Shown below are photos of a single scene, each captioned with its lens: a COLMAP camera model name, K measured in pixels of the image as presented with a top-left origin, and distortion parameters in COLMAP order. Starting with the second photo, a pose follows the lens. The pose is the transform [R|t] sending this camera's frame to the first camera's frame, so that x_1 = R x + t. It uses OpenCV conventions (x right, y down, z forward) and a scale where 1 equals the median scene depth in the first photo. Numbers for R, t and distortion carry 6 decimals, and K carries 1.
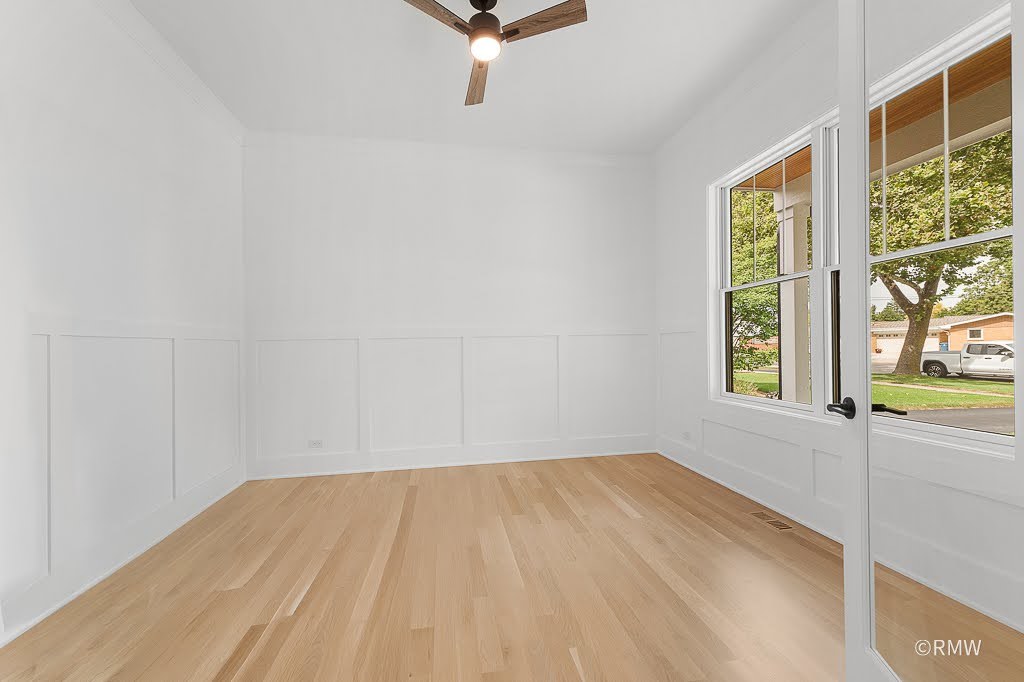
lens RADIAL K [[411.9, 0, 515.6], [0, 411.9, 329.7], [0, 0, 1]] dist [0.002037, 0.000041]
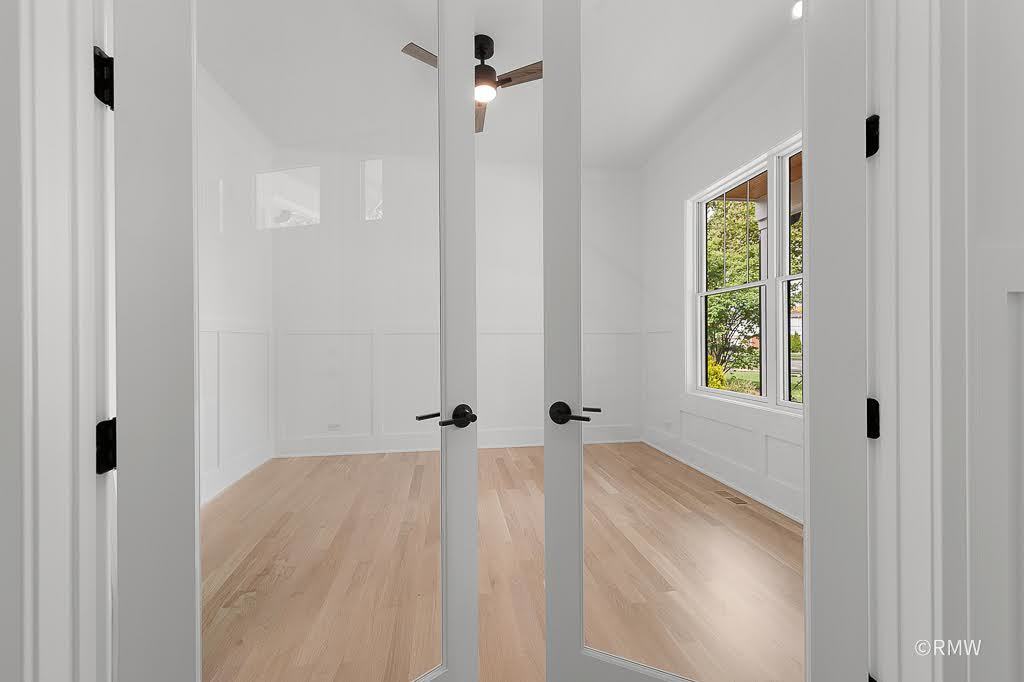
lens RADIAL K [[413.9, 0, 511.3], [0, 413.9, 337.0], [0, 0, 1]] dist [0.011886, -0.000110]
pose [[0.999628, 0.012080, -0.024459, 0.029279], [-0.011395, 0.999544, 0.027968, -0.007626], [0.024786, -0.027679, 0.999310, -0.144441]]
